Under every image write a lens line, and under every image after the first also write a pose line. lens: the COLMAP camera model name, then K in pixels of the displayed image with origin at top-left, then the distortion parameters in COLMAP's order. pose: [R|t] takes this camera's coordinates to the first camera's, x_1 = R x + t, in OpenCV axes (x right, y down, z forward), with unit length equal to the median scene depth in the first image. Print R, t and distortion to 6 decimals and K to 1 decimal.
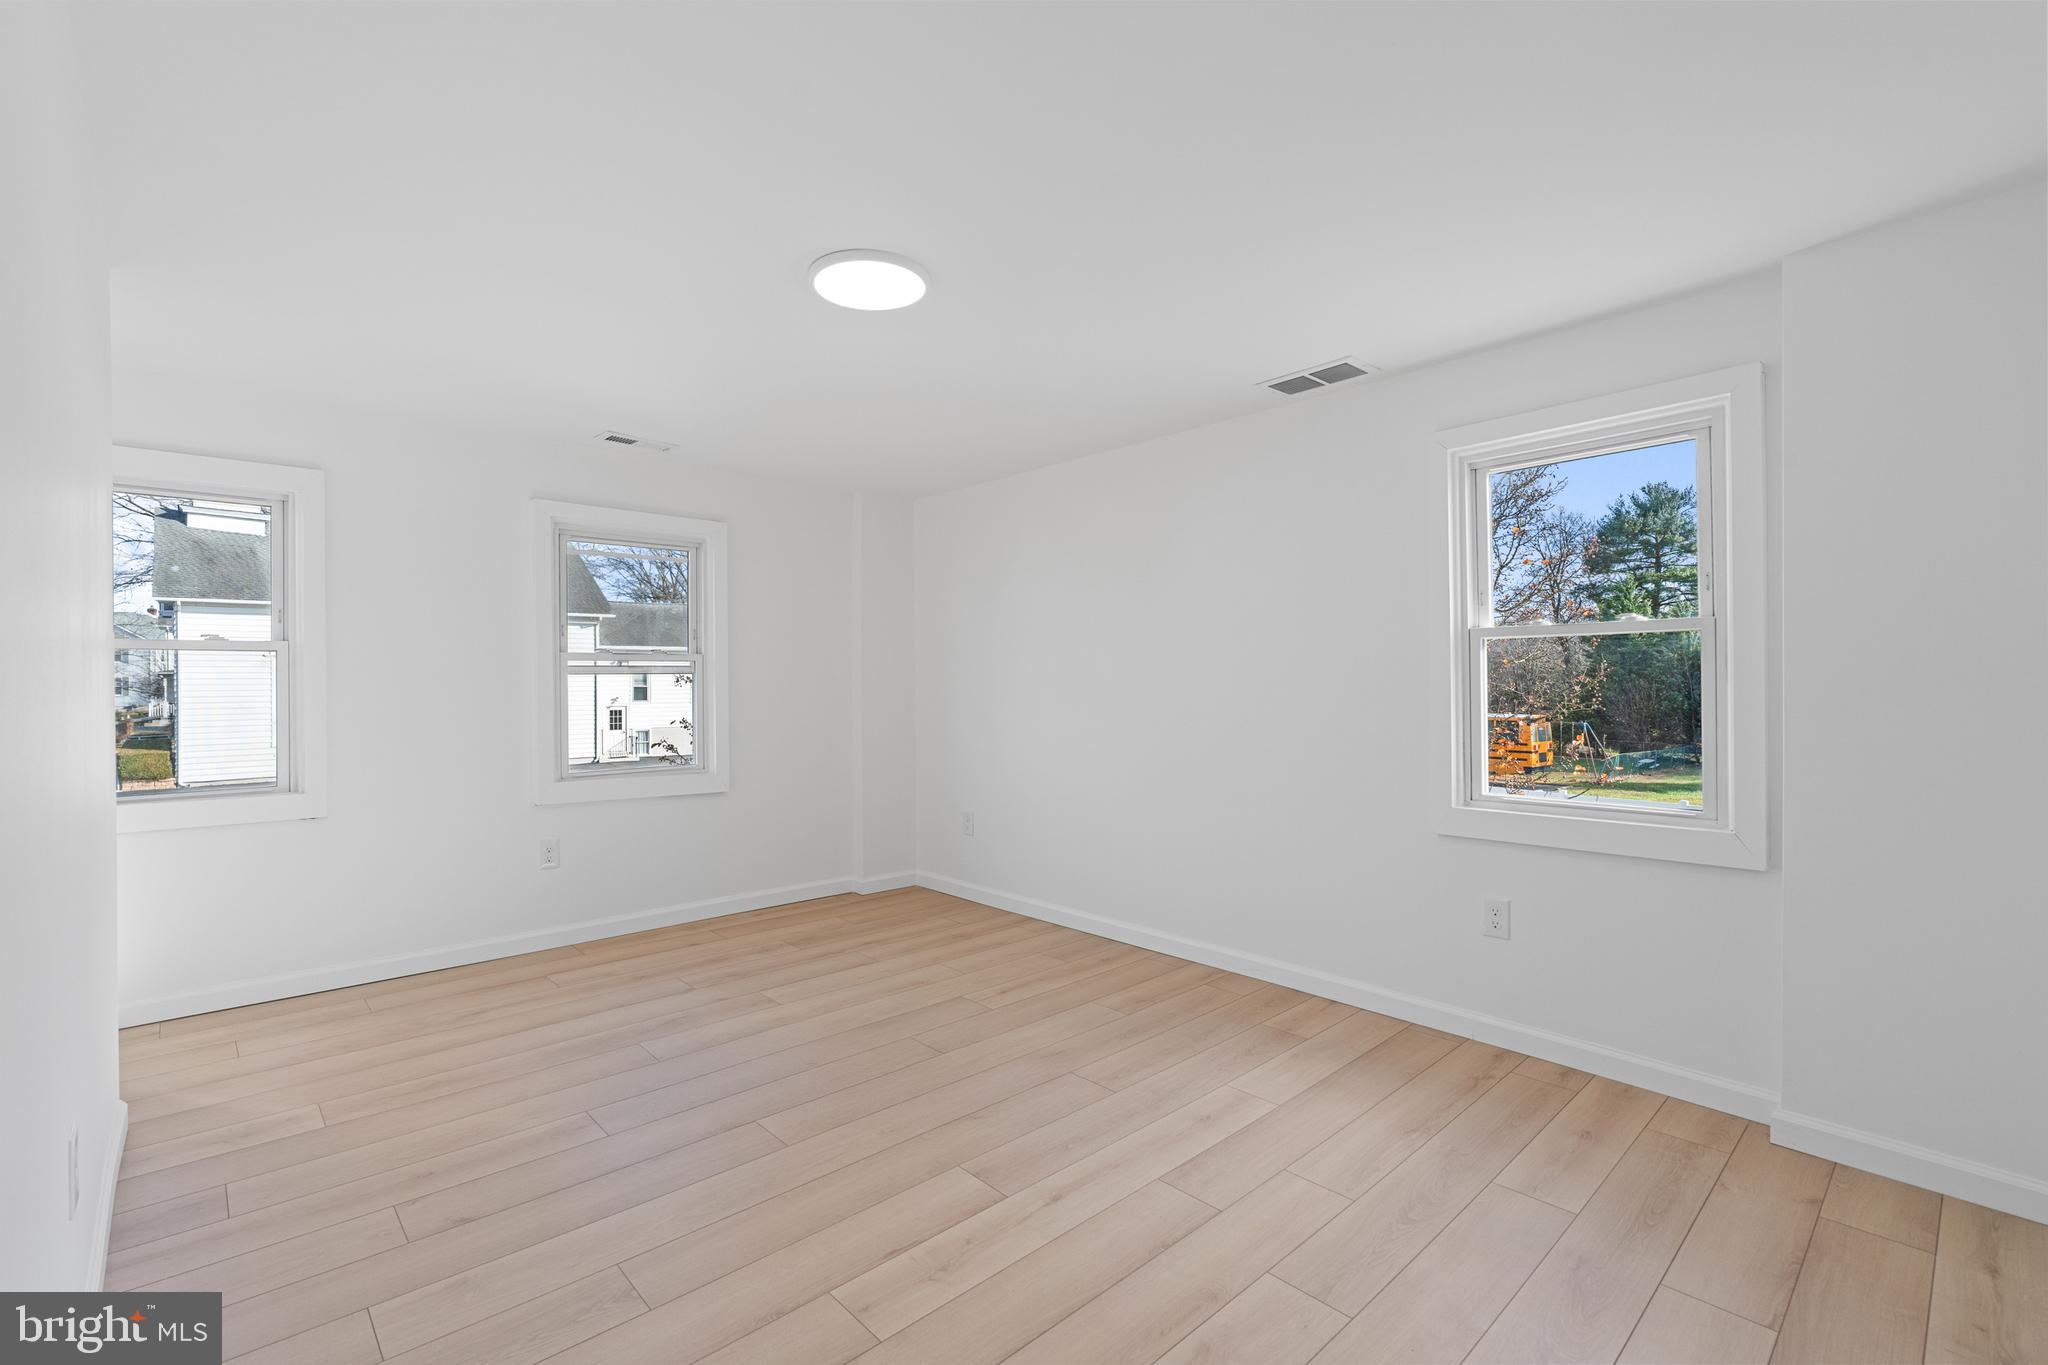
lens RADIAL K [[917.9, 0, 1031.2], [0, 917.9, 689.9], [0, 0, 1]] dist [-0.005861, 0.000726]
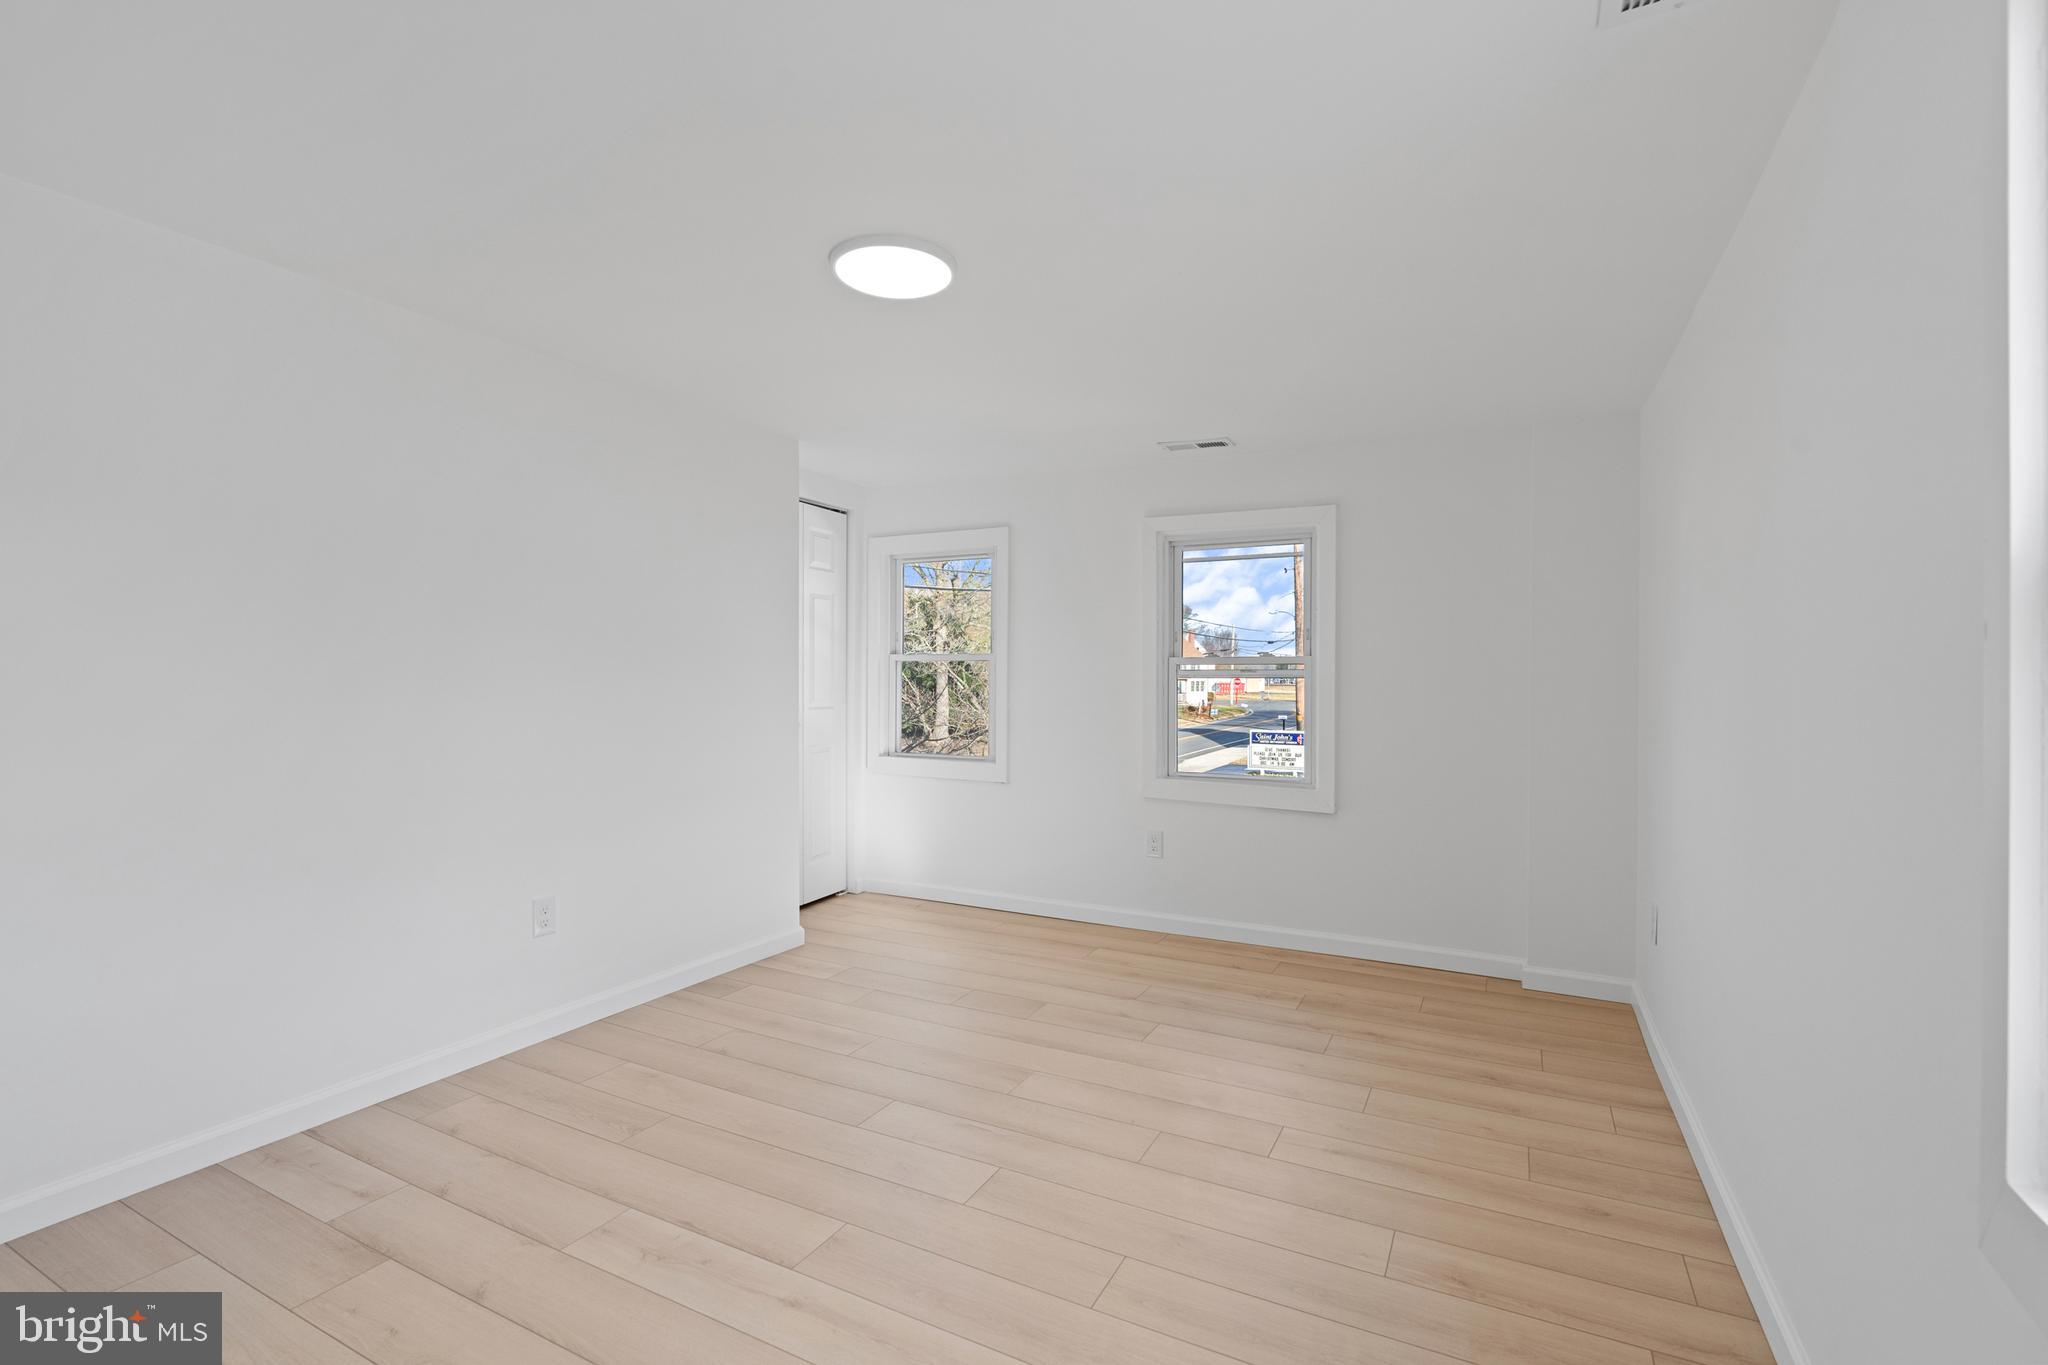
lens RADIAL K [[917.9, 0, 949.1], [0, 917.9, 675.9], [0, 0, 1]] dist [-0.005861, 0.000726]
pose [[0.312092, -0.001109, -0.950051, 0.459707], [-0.018755, 0.999797, -0.007328, -0.006627], [0.949867, 0.020105, 0.312008, 0.459997]]
